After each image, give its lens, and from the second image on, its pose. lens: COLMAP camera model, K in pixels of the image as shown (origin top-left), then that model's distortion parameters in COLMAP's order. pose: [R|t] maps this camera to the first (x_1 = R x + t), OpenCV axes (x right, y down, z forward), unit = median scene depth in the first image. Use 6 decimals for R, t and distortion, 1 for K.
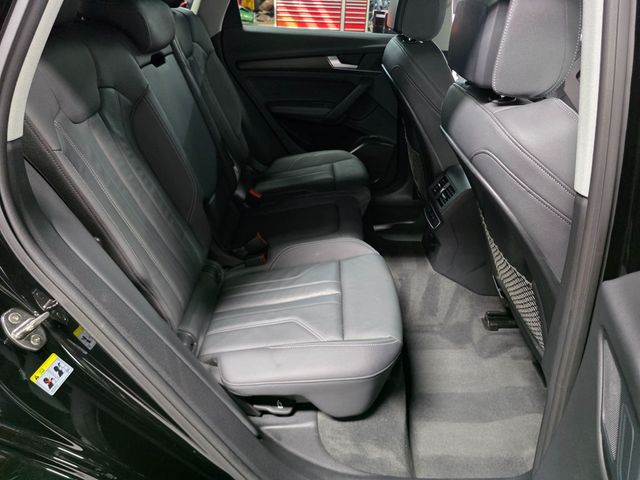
lens RADIAL K [[437.2, 0, 318.3], [0, 437.2, 241.7], [0, 0, 1]] dist [0.064331, -0.071887]
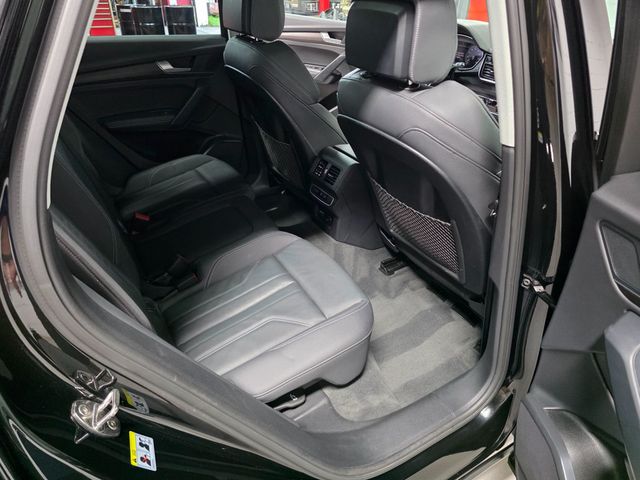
lens RADIAL K [[435.8, 0, 319.6], [0, 435.8, 234.8], [0, 0, 1]] dist [0.078857, -0.077154]
pose [[0.856941, -0.275767, 0.435436, -0.291592], [0.272884, 0.959453, 0.070595, -0.045987], [-0.437248, 0.058328, 0.897447, 0.003252]]
